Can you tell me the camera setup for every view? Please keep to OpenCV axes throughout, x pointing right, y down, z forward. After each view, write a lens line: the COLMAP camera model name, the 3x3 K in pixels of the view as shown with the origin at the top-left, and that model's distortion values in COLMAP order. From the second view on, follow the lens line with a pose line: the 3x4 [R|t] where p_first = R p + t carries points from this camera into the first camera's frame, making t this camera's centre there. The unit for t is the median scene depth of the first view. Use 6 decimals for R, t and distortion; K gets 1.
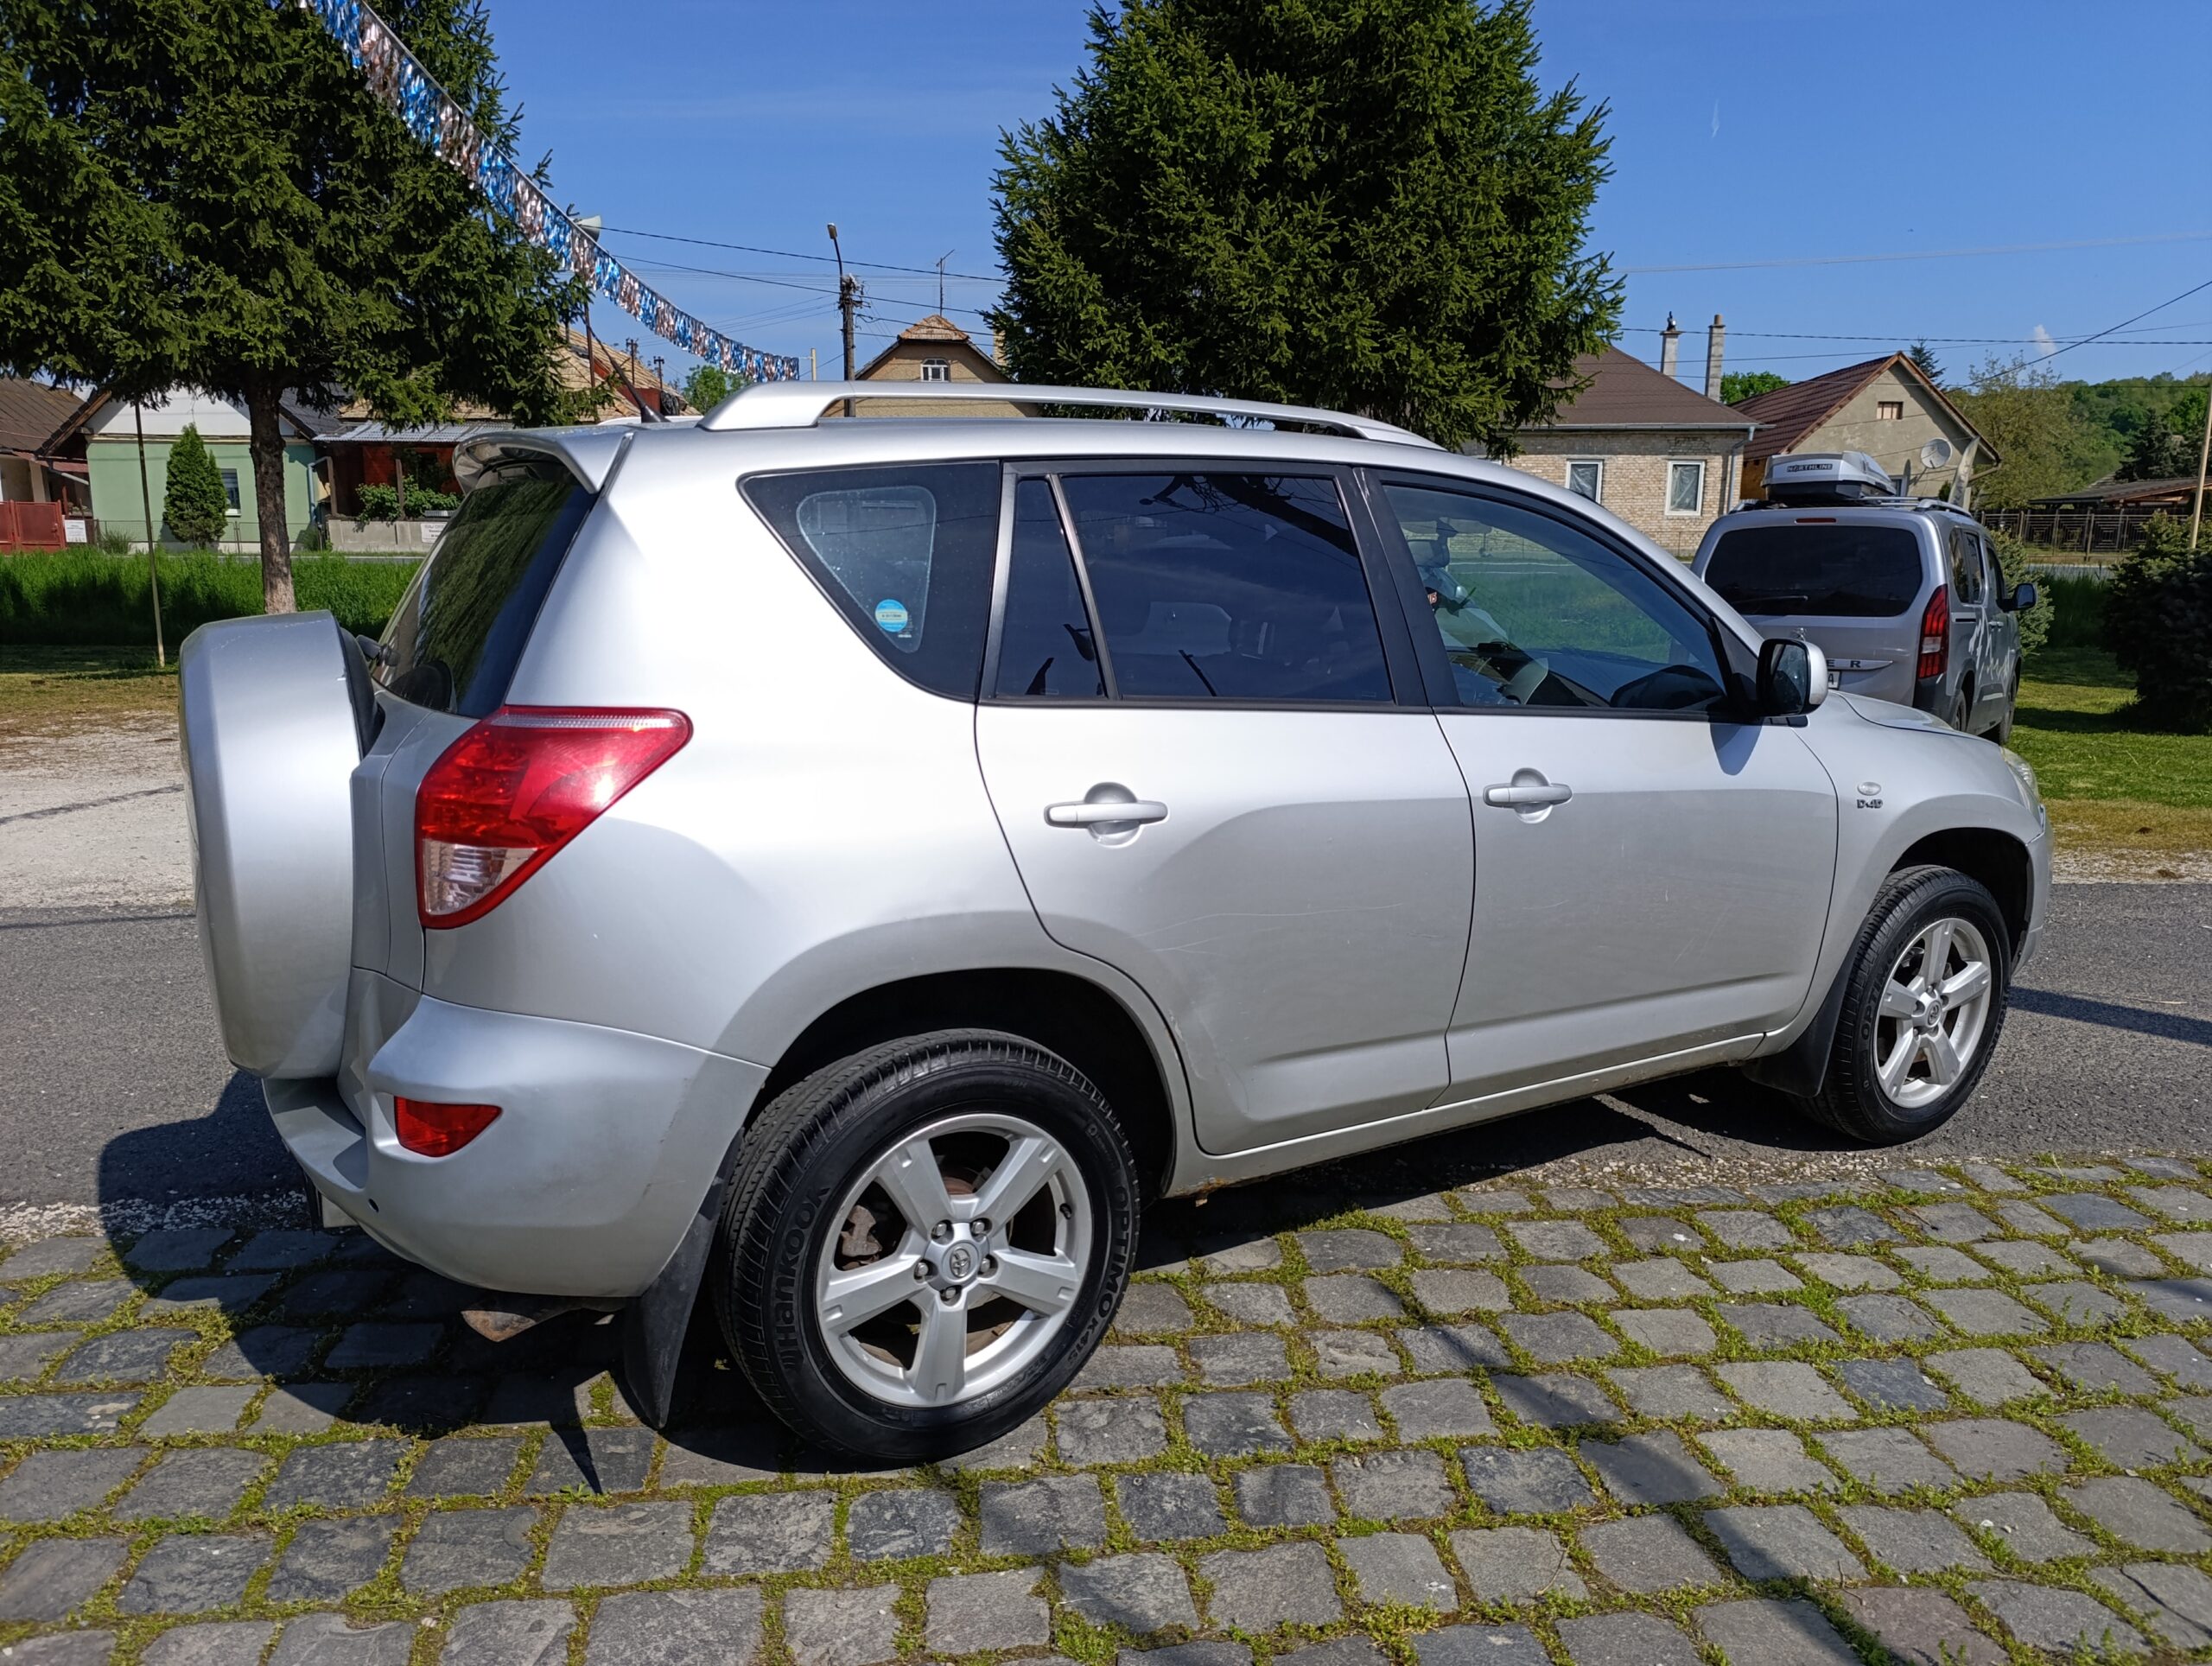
lens RADIAL K [[1488.2, 0, 1088.4], [0, 1488.2, 834.6], [0, 0, 1]] dist [0.016242, -0.019911]
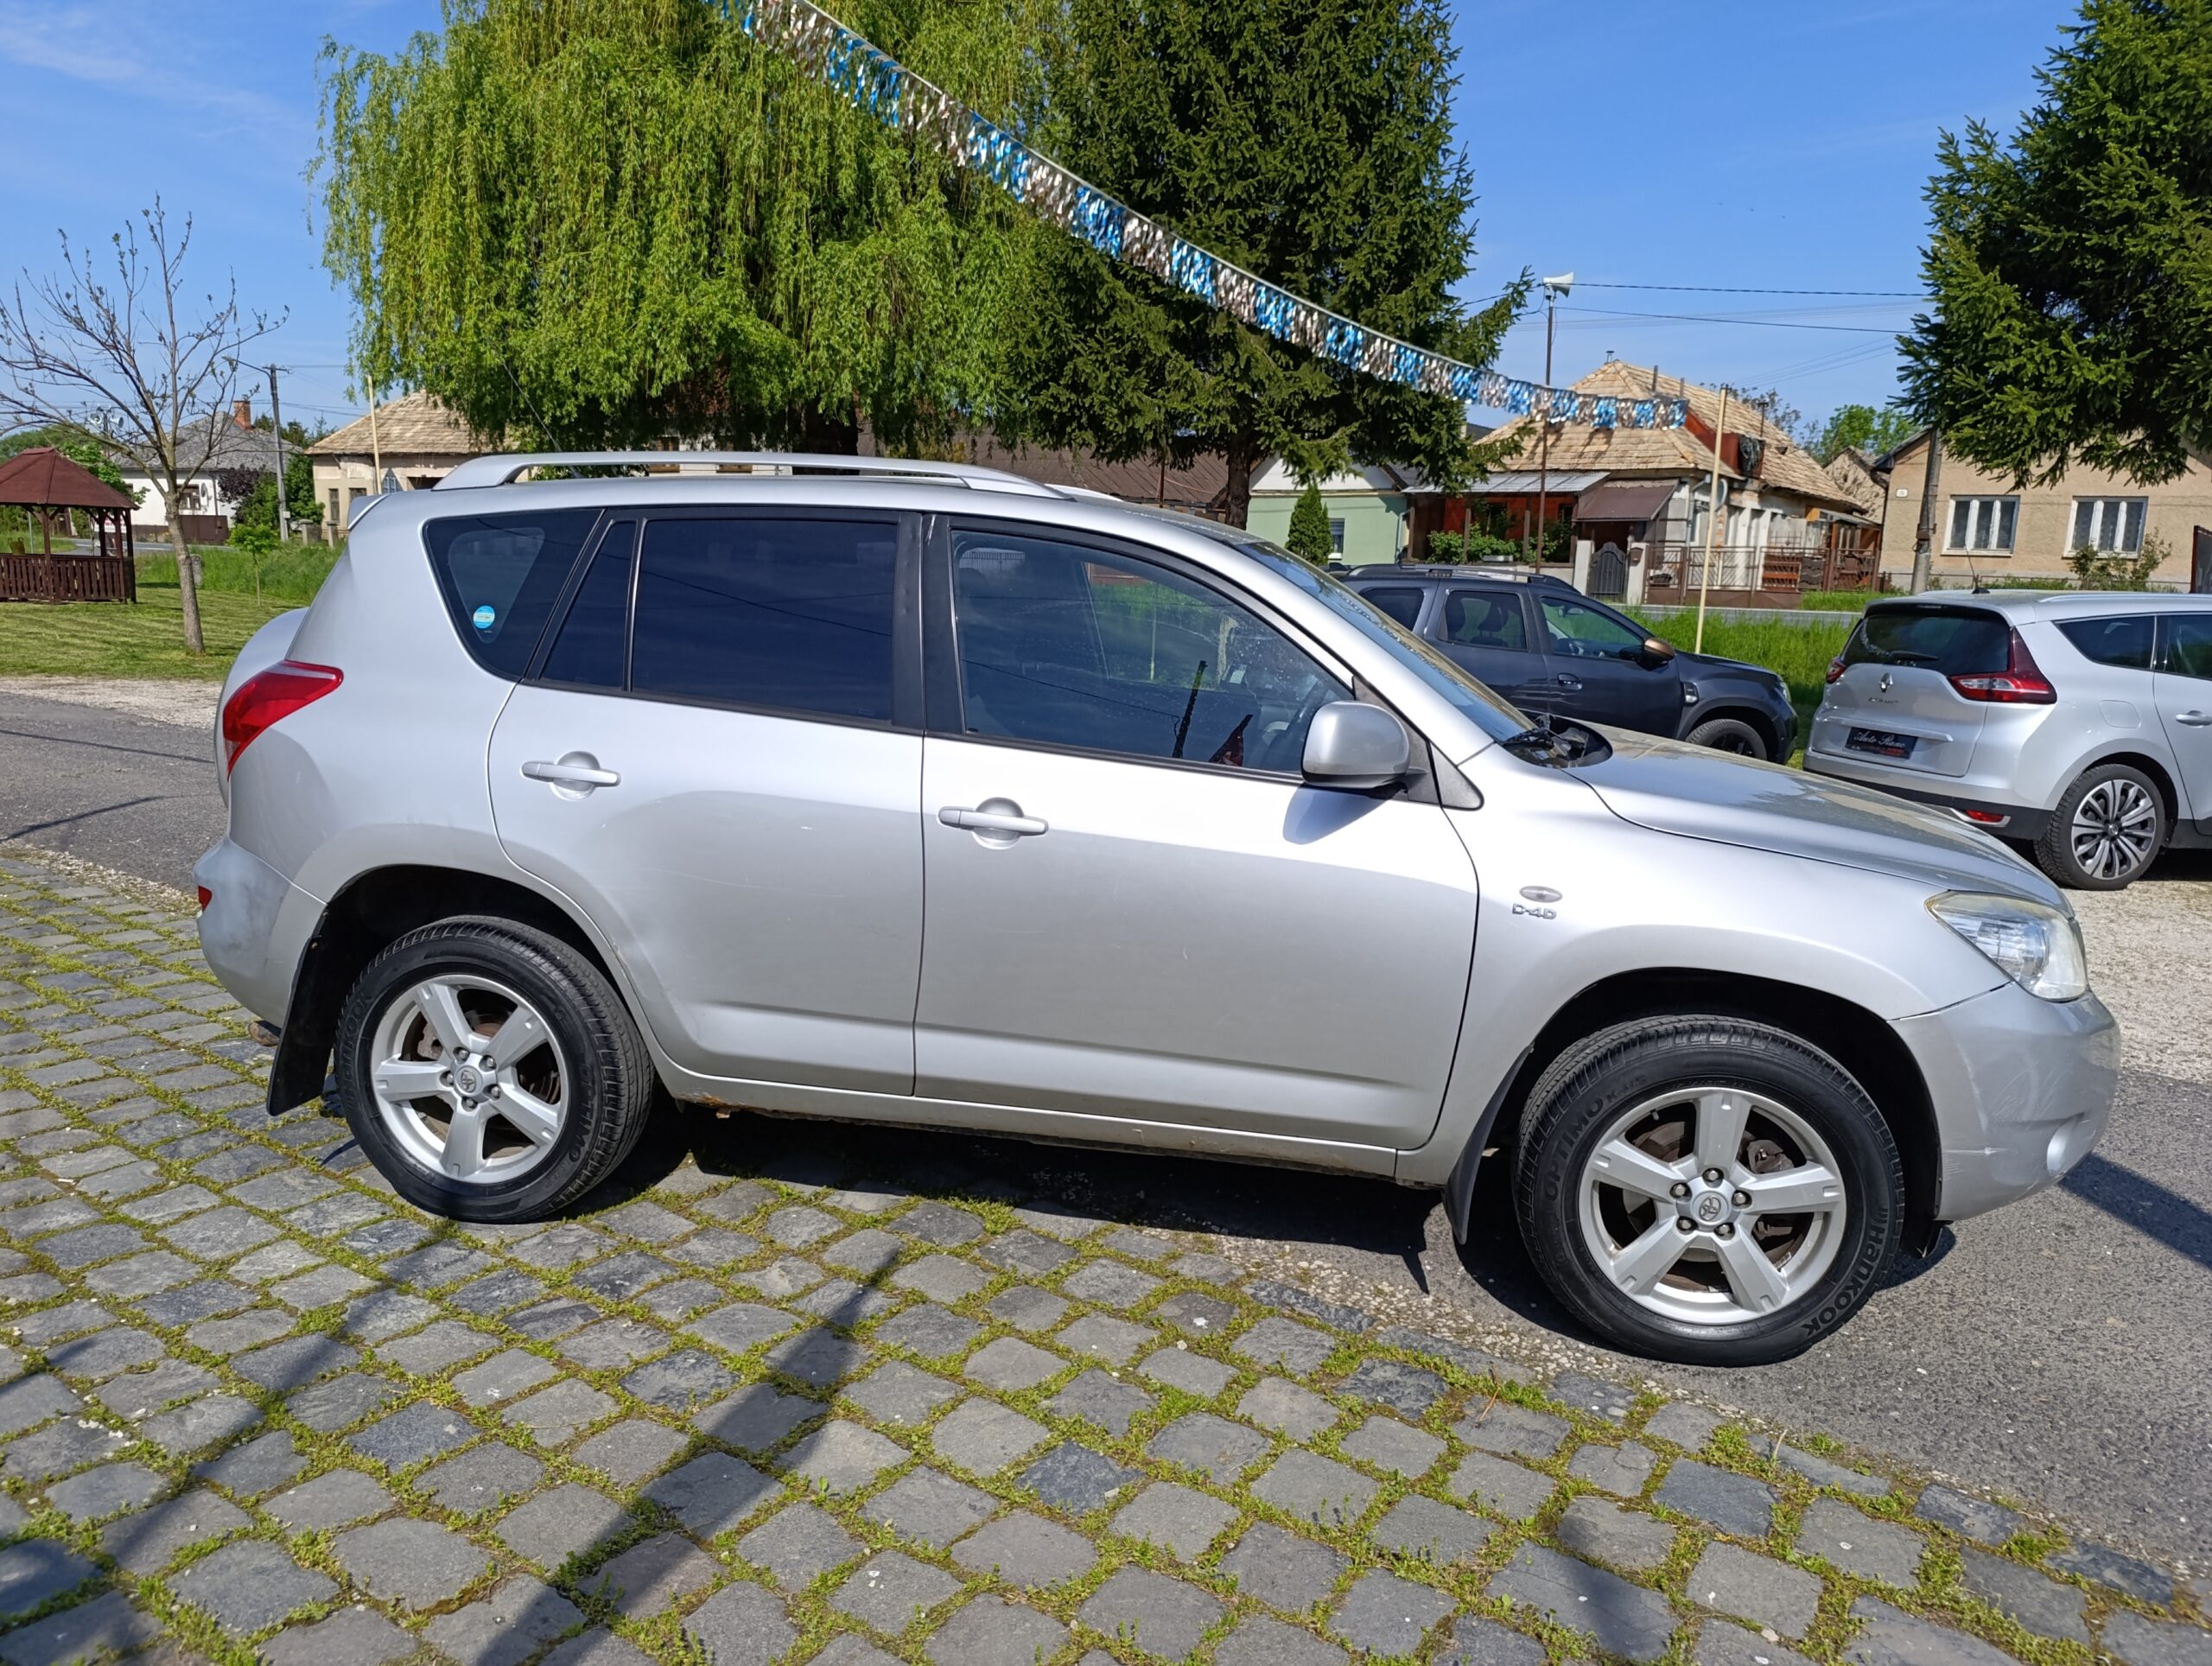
lens RADIAL K [[1488.2, 0, 1085.9], [0, 1488.2, 831.8], [0, 0, 1]] dist [0.016242, -0.019911]
pose [[0.755197, 0.132464, -0.641975, 0.194808], [-0.153111, 0.987924, 0.023732, -0.010395], [0.637366, 0.080371, 0.766359, 0.044778]]
